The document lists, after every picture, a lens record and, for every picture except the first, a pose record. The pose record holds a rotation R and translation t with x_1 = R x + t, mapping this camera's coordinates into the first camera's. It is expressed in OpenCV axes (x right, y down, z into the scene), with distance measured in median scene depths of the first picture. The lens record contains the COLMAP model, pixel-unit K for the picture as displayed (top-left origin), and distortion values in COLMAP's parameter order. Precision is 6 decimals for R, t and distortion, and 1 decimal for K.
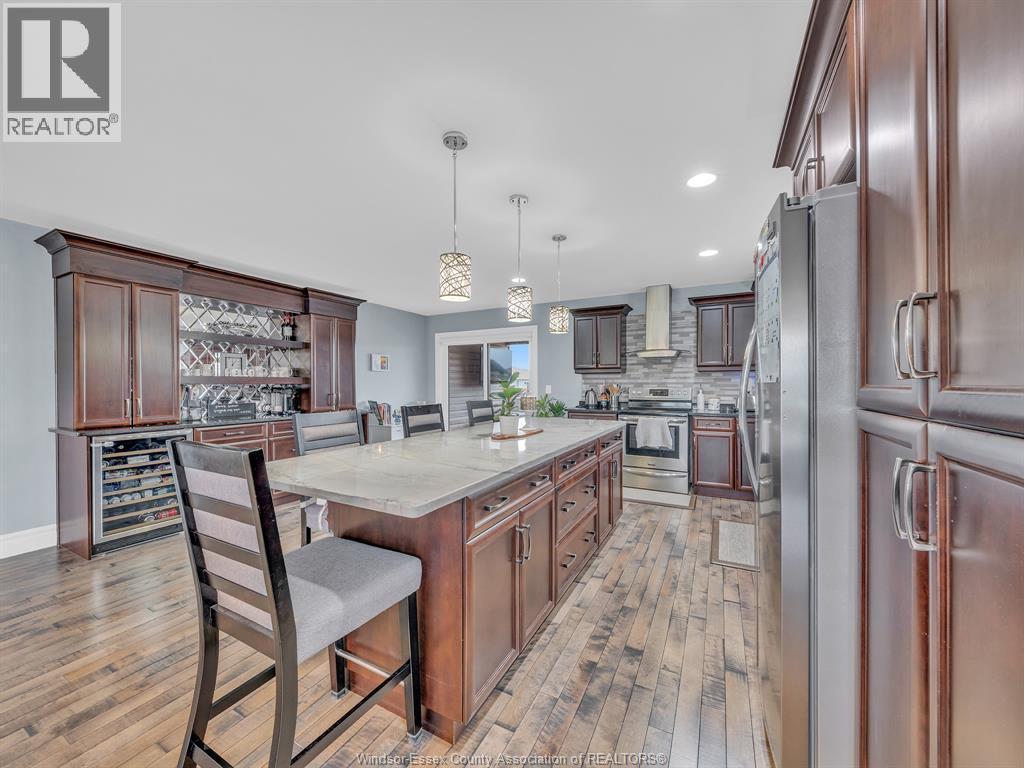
lens RADIAL K [[391.7, 0, 512.0], [0, 391.7, 384.0], [0, 0, 1]] dist [-0.001283, 0.000039]
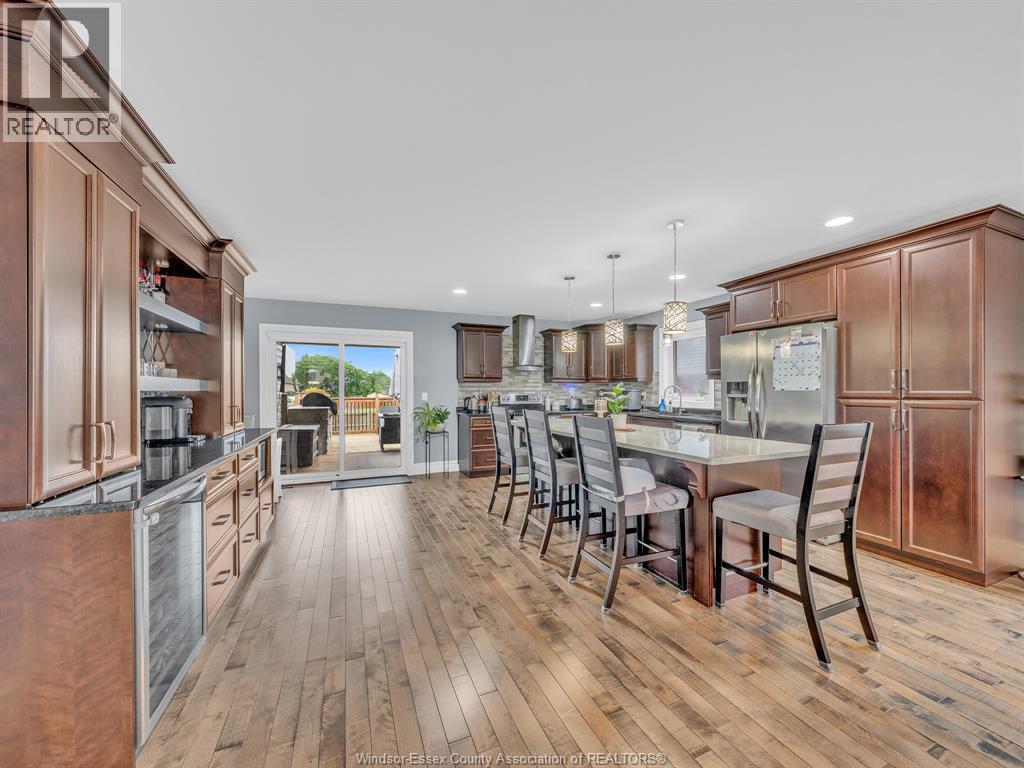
lens RADIAL K [[391.7, 0, 512.0], [0, 391.7, 384.0], [0, 0, 1]] dist [-0.001283, 0.000039]
pose [[0.633147, 0.013624, 0.773912, -0.623158], [-0.001414, 0.999864, -0.016445, -0.002931], [-0.774030, 0.009318, 0.633080, 0.201075]]
